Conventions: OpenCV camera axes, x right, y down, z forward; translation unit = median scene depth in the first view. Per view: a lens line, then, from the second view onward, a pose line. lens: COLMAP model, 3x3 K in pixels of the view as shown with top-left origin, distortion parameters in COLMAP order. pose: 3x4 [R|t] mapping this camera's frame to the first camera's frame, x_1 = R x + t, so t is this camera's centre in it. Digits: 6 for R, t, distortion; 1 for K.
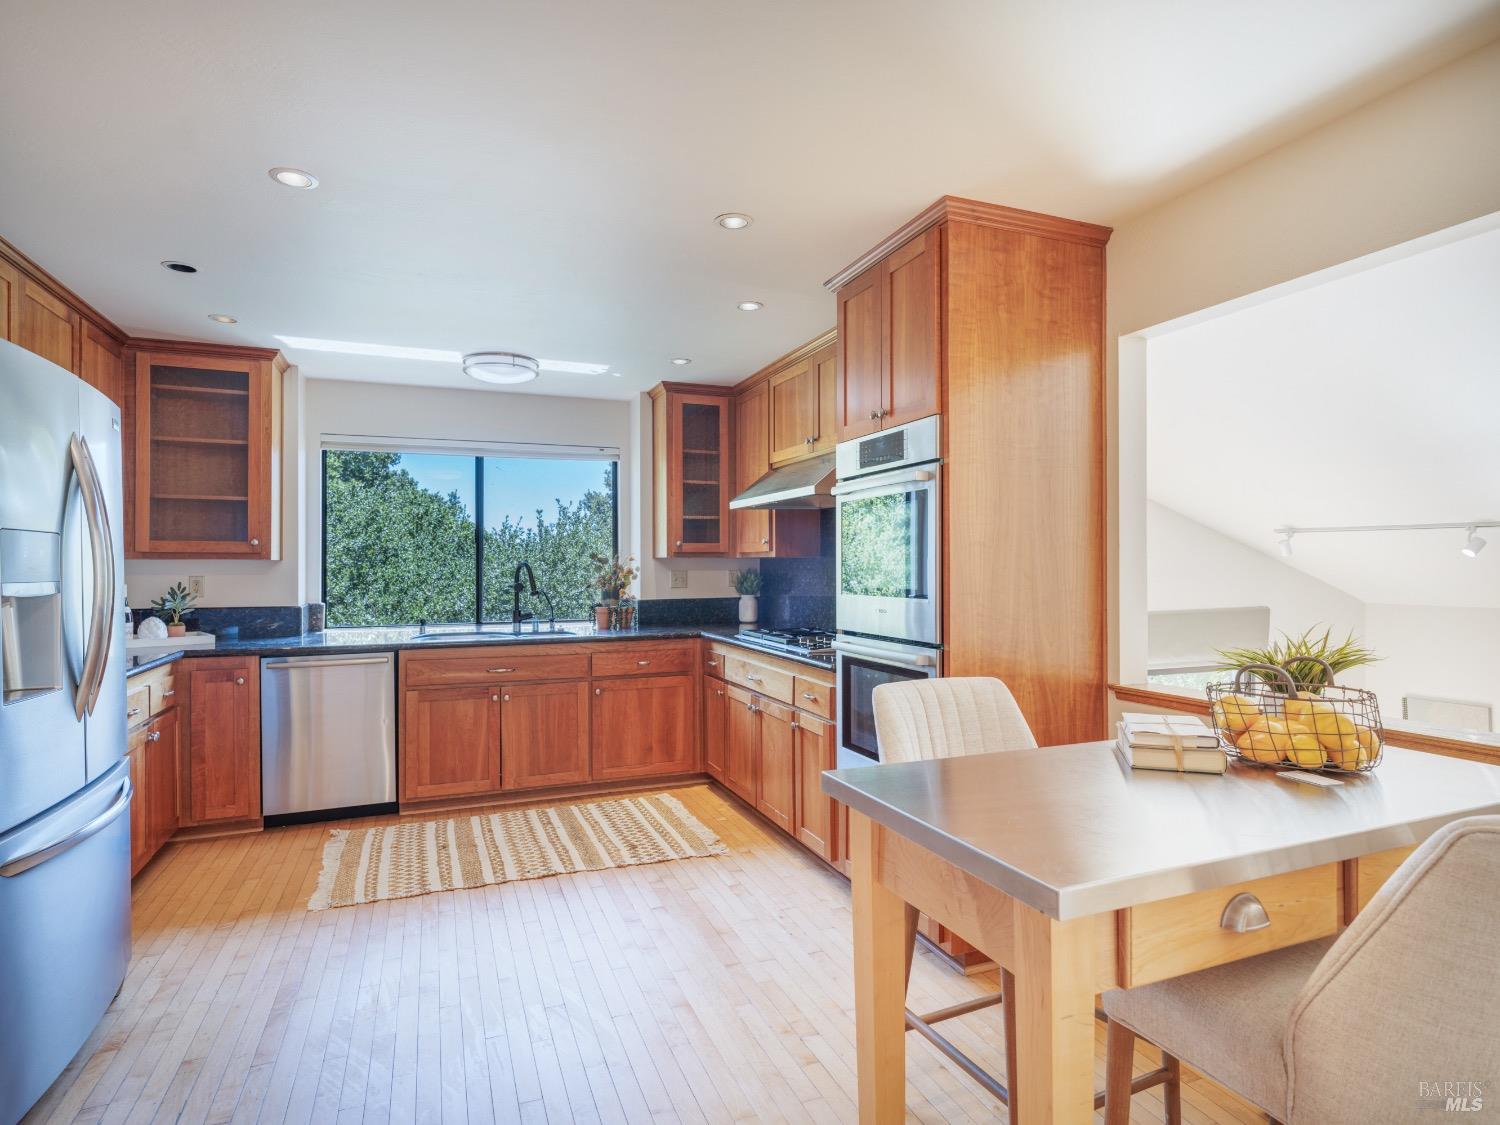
lens RADIAL K [[810.9, 0, 750.0], [0, 810.9, 562.5], [0, 0, 1]] dist [0.001590, -0.000635]
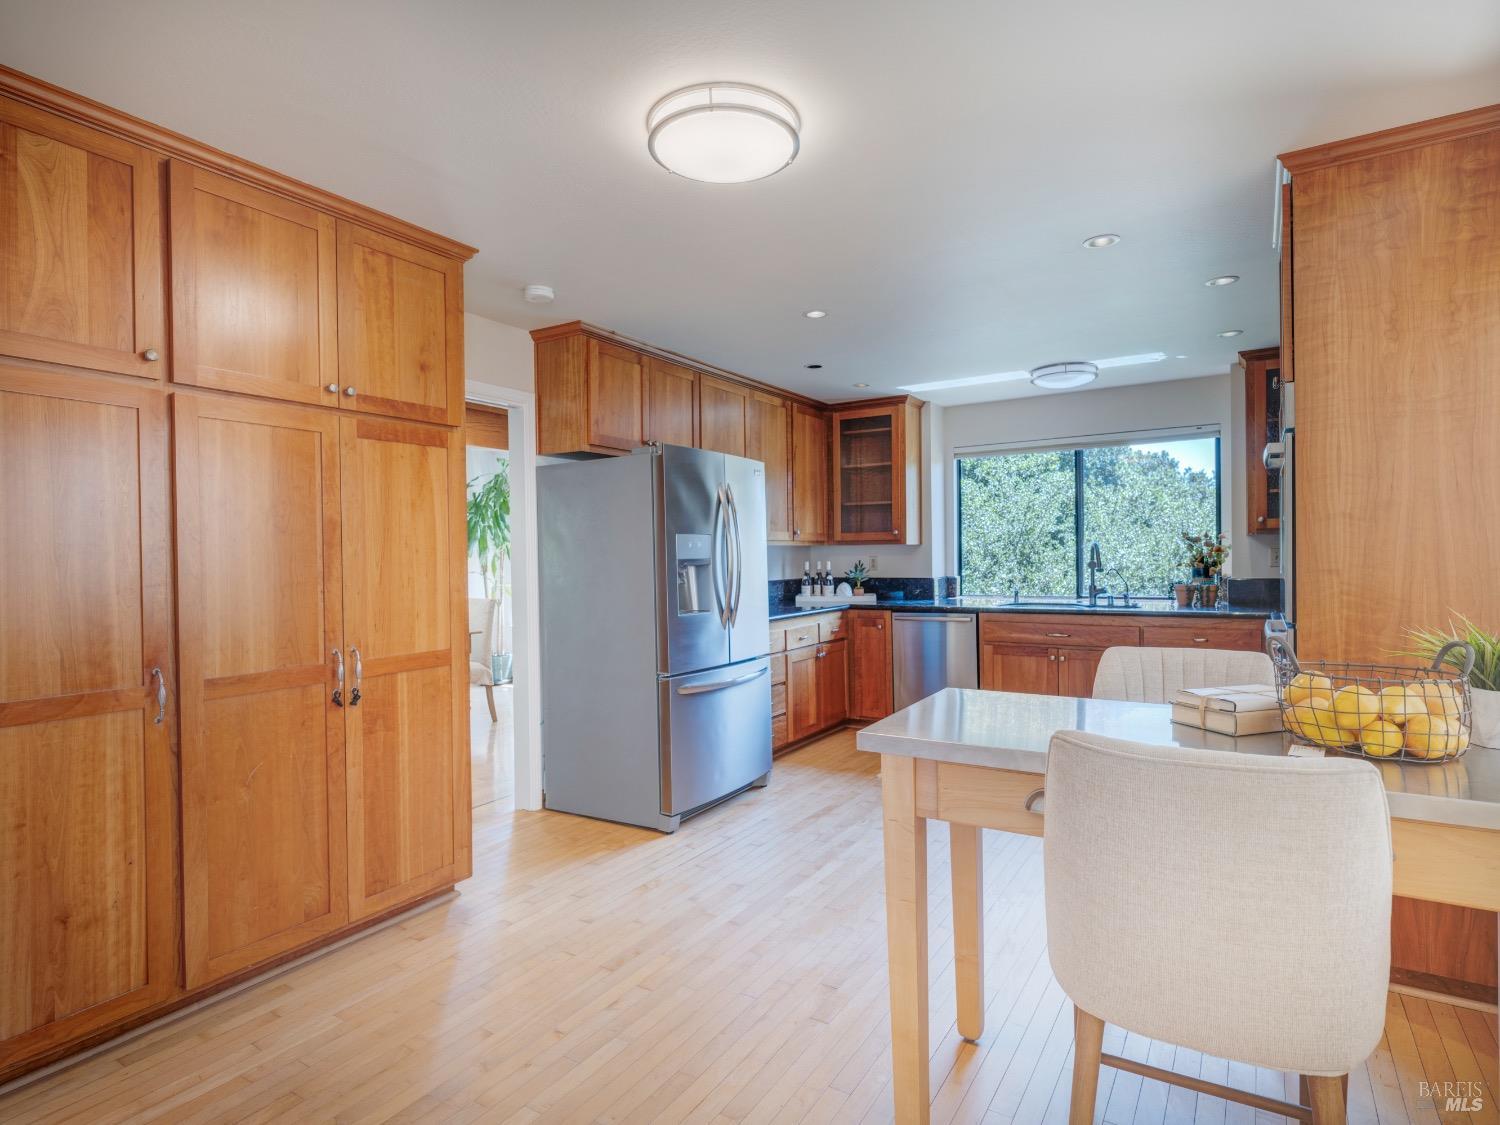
lens RADIAL K [[806.6, 0, 752.7], [0, 806.6, 561.2], [0, 0, 1]] dist [0.000783, -0.002139]
pose [[0.588730, 0.000738, -0.808329, 0.388824], [0.017521, 0.999753, 0.013674, 0.002248], [0.808140, -0.022214, 0.588572, -0.045615]]
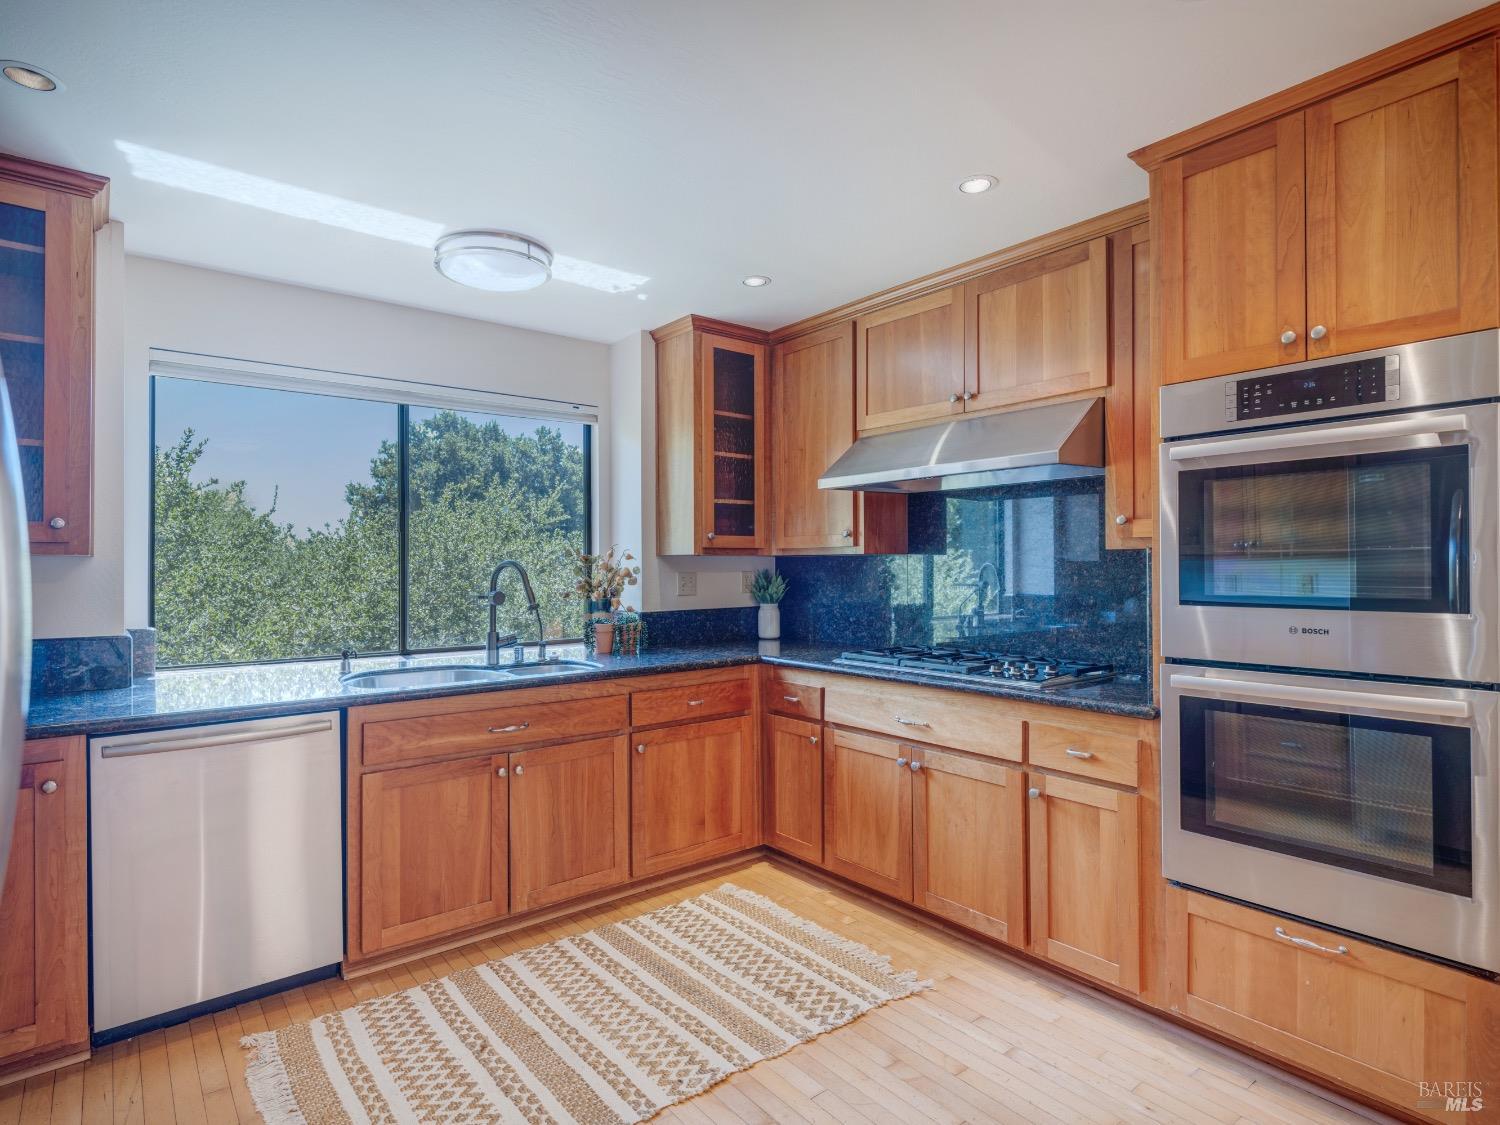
lens RADIAL K [[806.6, 0, 752.7], [0, 806.6, 561.2], [0, 0, 1]] dist [0.000783, -0.002139]
pose [[0.956182, -0.000086, 0.292772, -0.318761], [0.001208, 0.999993, -0.003652, 0.002894], [-0.292769, 0.003846, 0.956175, 0.339779]]
